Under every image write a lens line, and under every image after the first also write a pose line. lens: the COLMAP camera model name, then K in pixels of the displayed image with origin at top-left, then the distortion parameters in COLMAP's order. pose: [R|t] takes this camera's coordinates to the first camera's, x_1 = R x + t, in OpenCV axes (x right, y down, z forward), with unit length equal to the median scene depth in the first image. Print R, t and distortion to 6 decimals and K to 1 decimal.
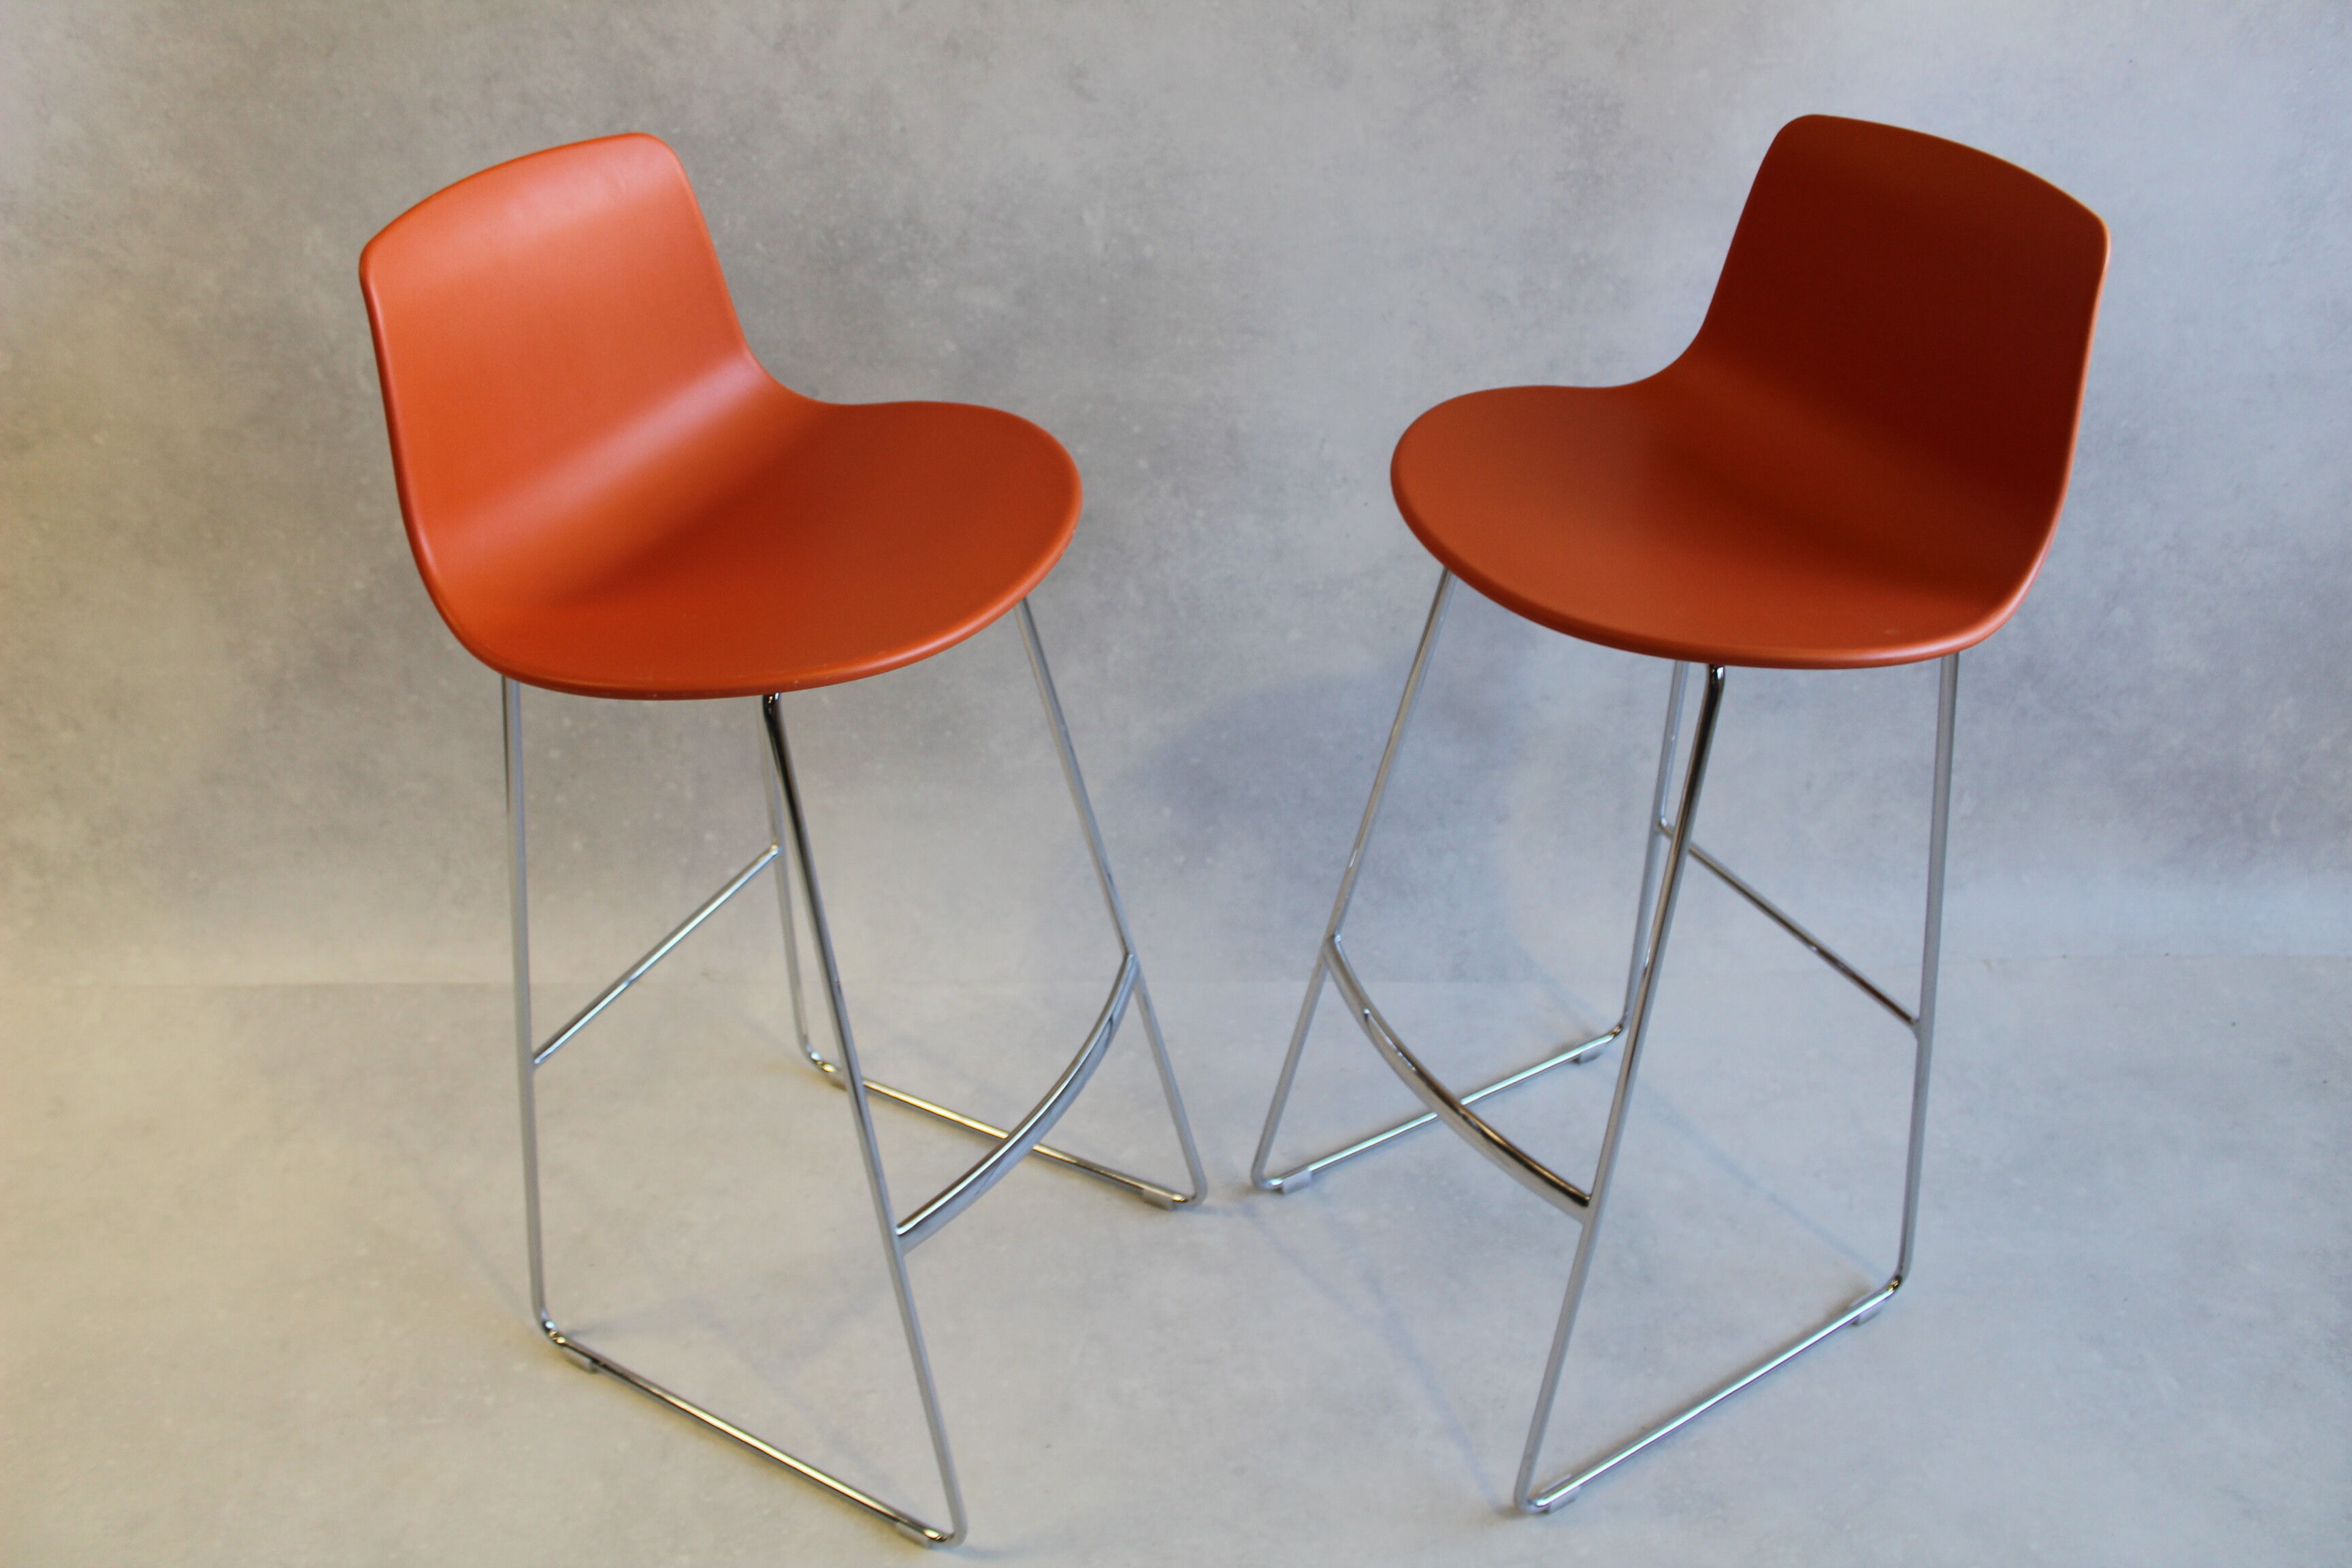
lens RADIAL K [[1956.1, 0, 1172.8], [0, 1956.1, 782.6], [0, 0, 1]] dist [-0.157756, 0.133424]
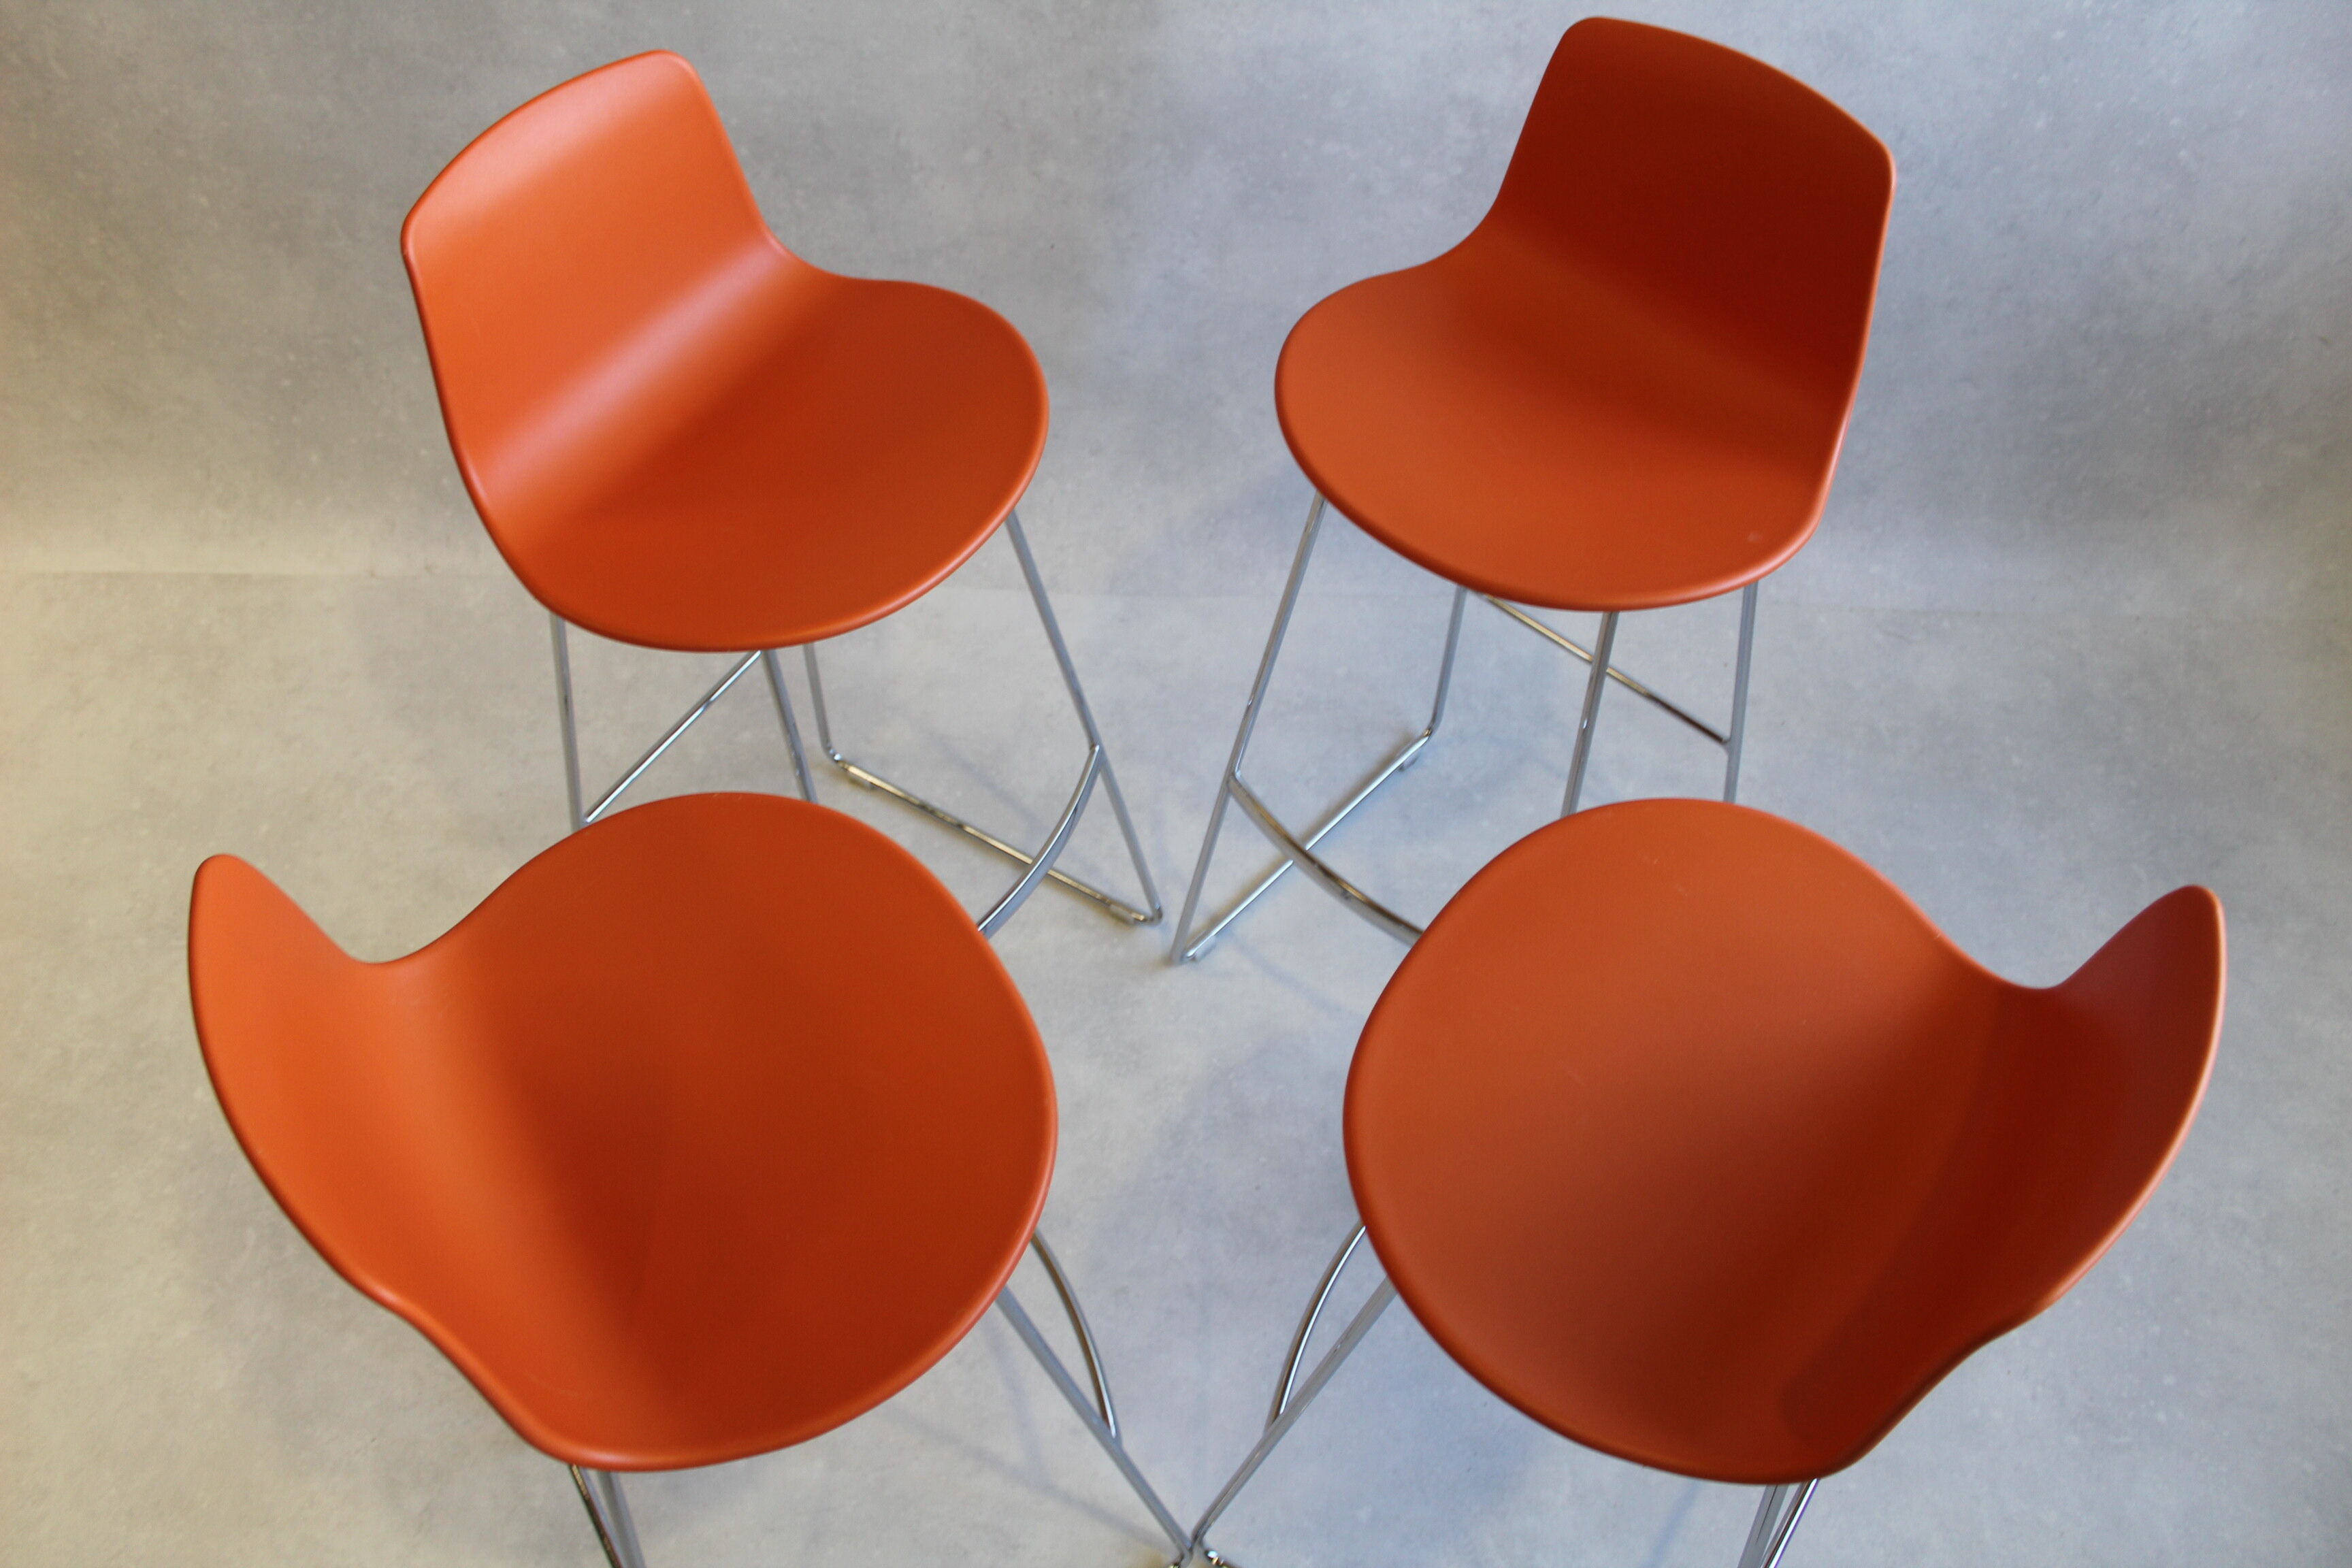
lens RADIAL K [[1956.1, 0, 1182.6], [0, 1956.1, 790.1], [0, 0, 1]] dist [-0.157756, 0.133424]
pose [[0.999081, 0.037344, -0.021026, 0.283415], [-0.029441, 0.954582, 0.296492, -0.149380], [0.031143, -0.295600, 0.954804, -0.169175]]
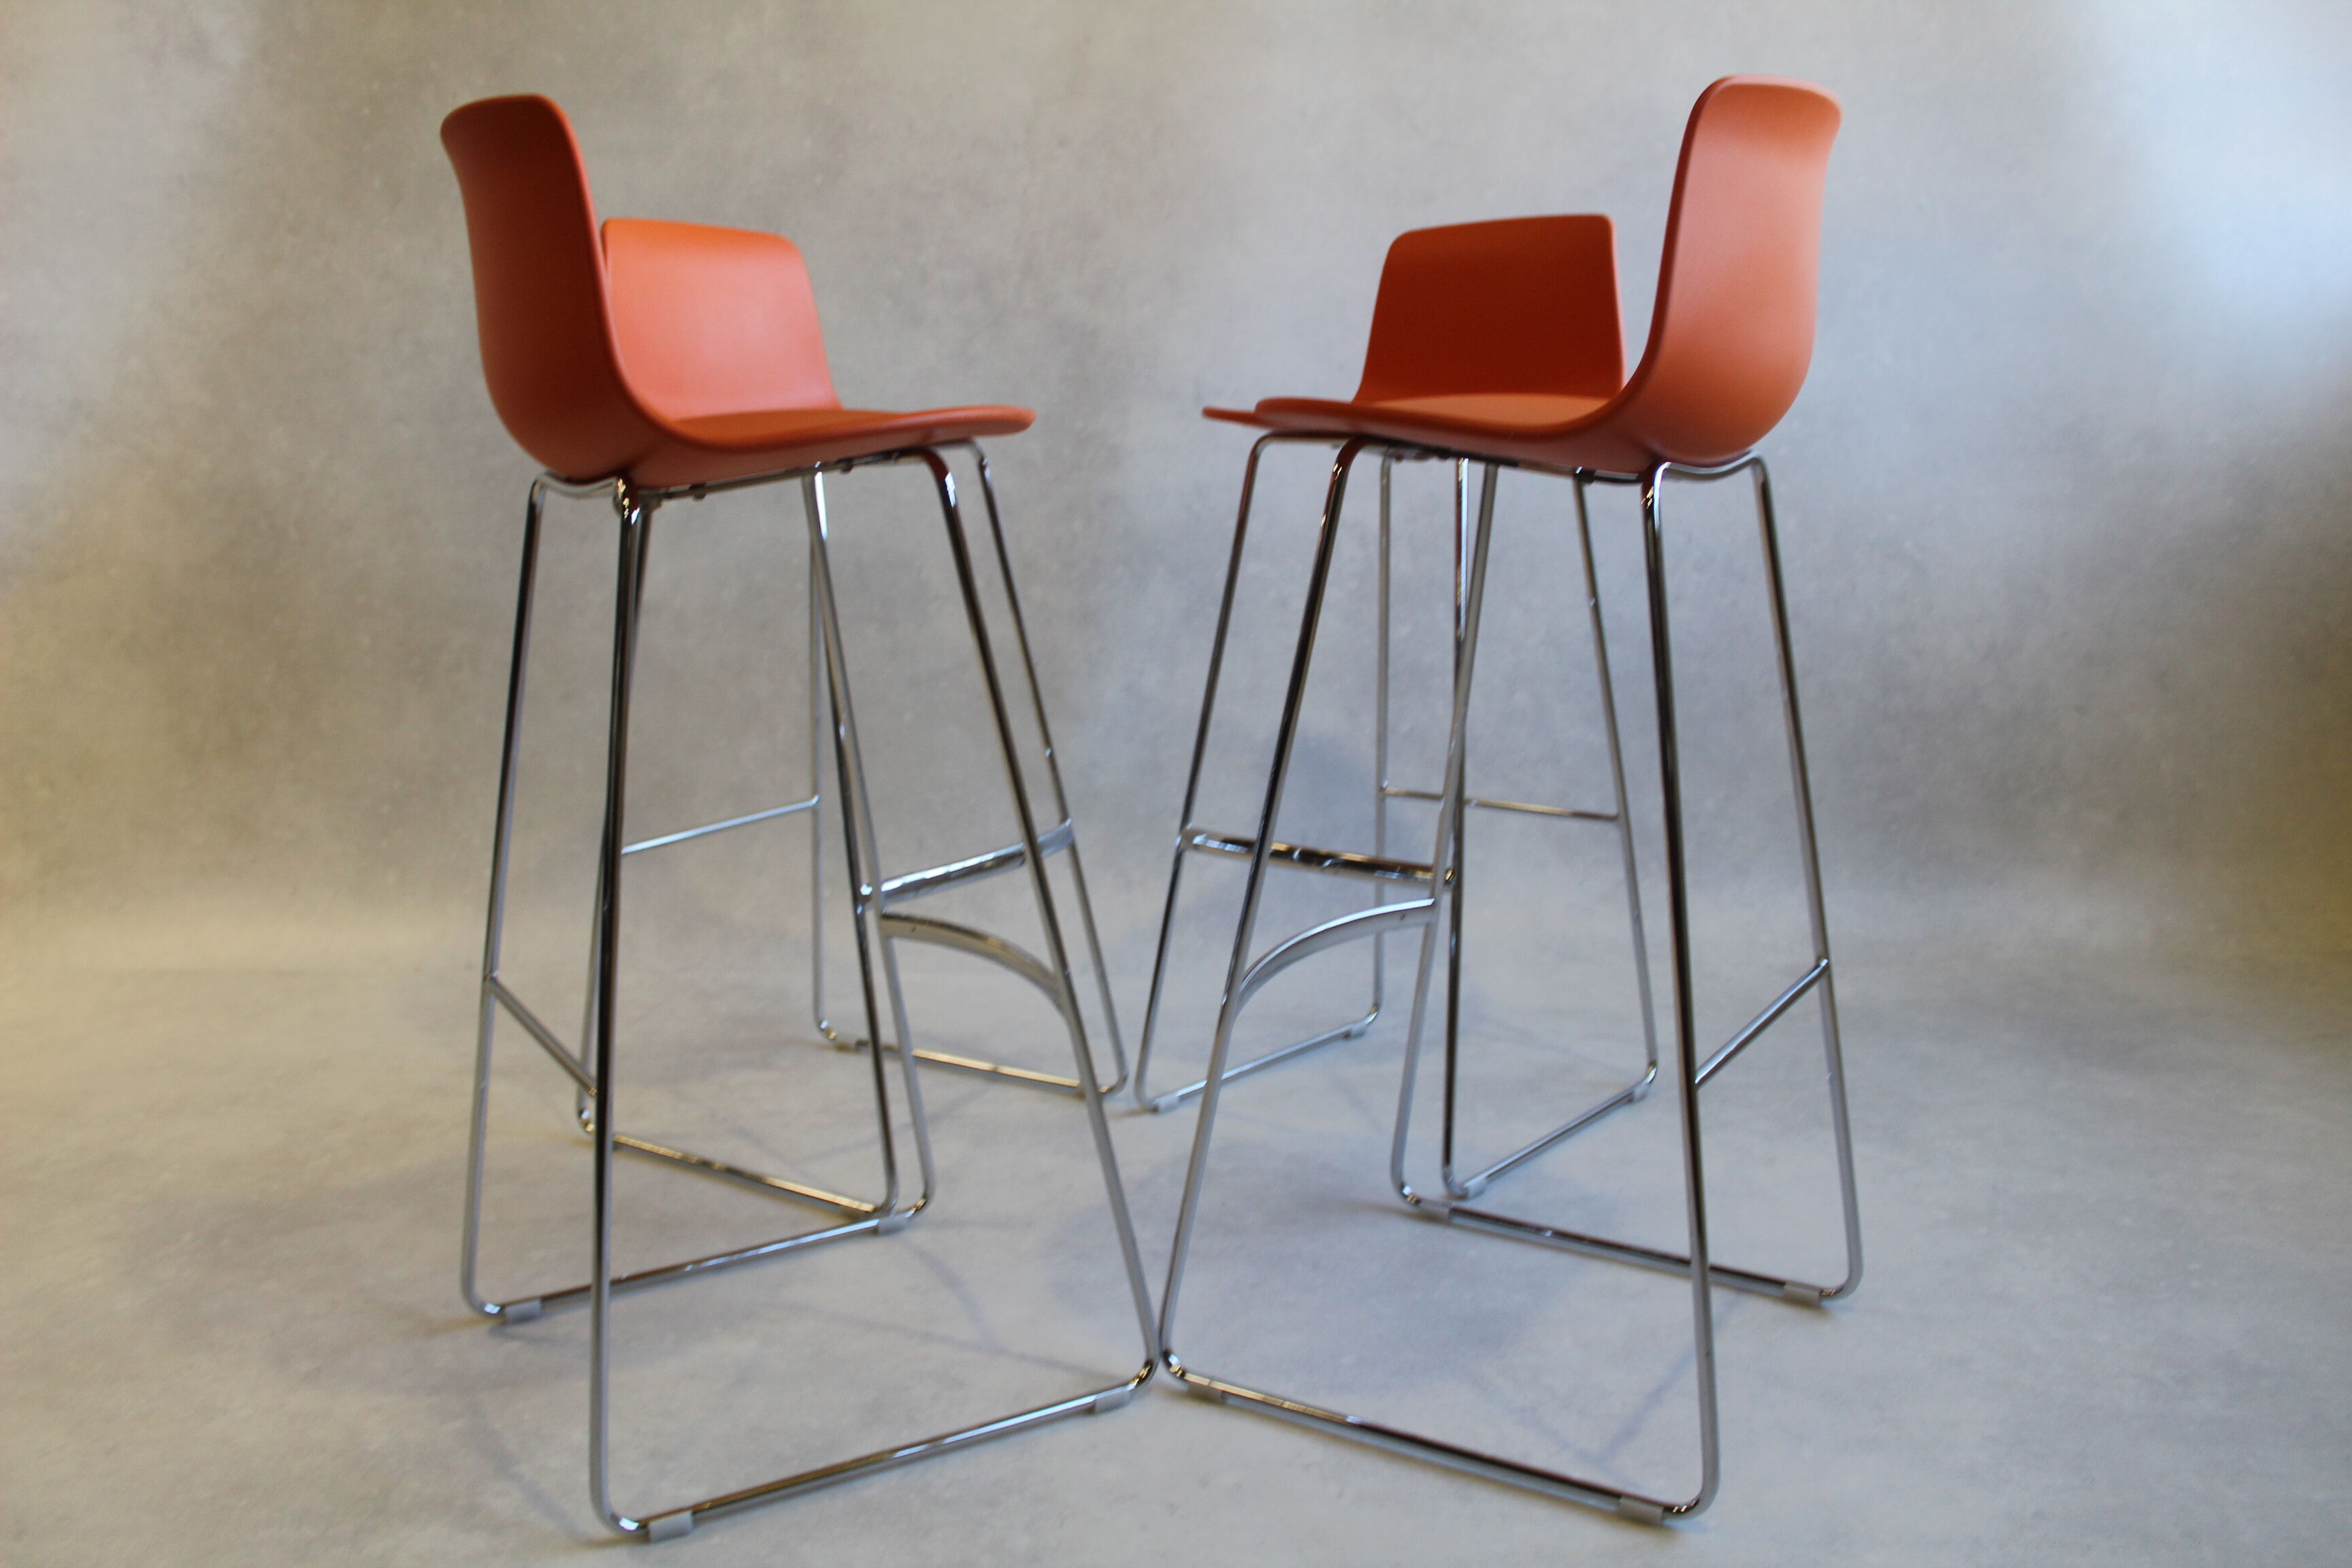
lens RADIAL K [[1956.1, 0, 1167.4], [0, 1956.1, 779.4], [0, 0, 1]] dist [-0.157756, 0.133424]
pose [[0.999482, -0.003478, -0.032002, 0.313686], [-0.010189, 0.908848, -0.417004, 0.586884], [0.030535, 0.417114, 0.908341, -0.262911]]
